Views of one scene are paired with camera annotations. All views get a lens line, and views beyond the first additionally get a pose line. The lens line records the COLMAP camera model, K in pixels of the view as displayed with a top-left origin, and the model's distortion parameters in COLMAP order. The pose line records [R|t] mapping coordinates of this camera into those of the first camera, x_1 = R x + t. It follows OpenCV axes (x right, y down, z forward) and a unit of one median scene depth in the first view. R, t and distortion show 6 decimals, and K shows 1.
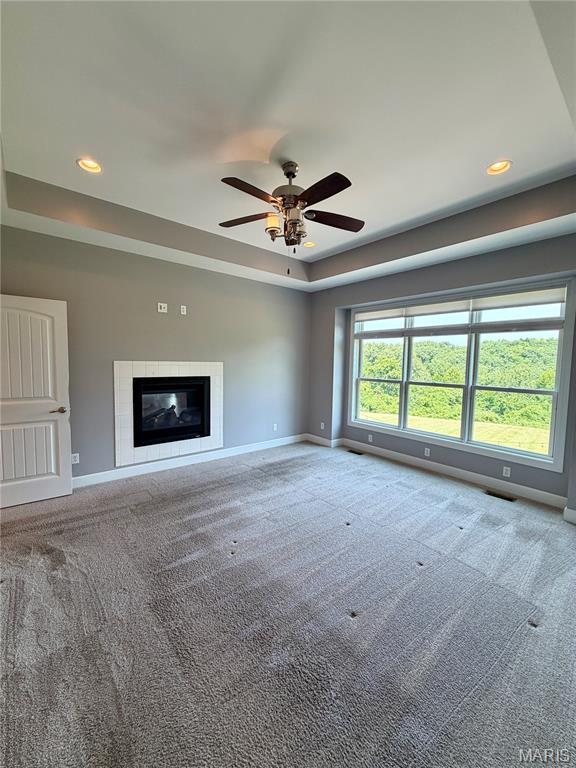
lens RADIAL K [[306.6, 0, 287.3], [0, 306.6, 385.4], [0, 0, 1]] dist [-0.002406, -0.000414]
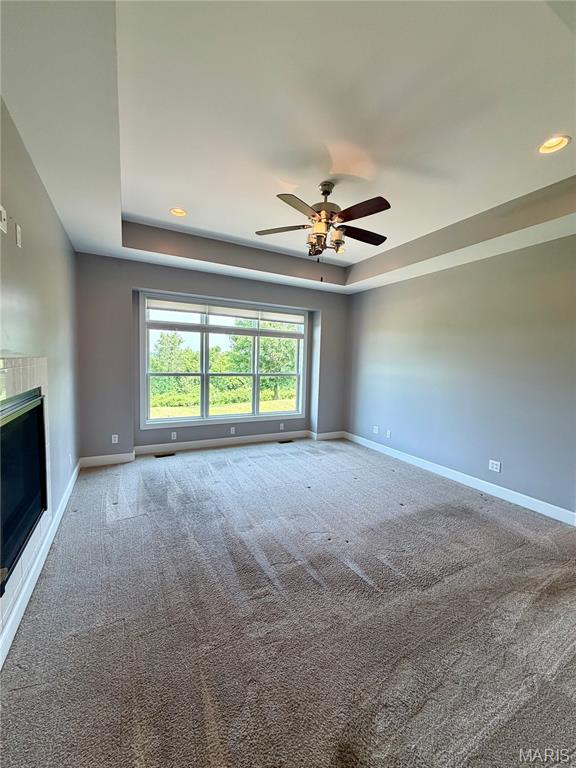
lens RADIAL K [[306.6, 0, 287.2], [0, 306.6, 385.0], [0, 0, 1]] dist [-0.002406, -0.000414]
pose [[0.193776, -0.093860, 0.976546, -0.705780], [0.051140, 0.995026, 0.085489, -0.058050], [-0.979712, 0.033375, 0.197612, 0.567802]]
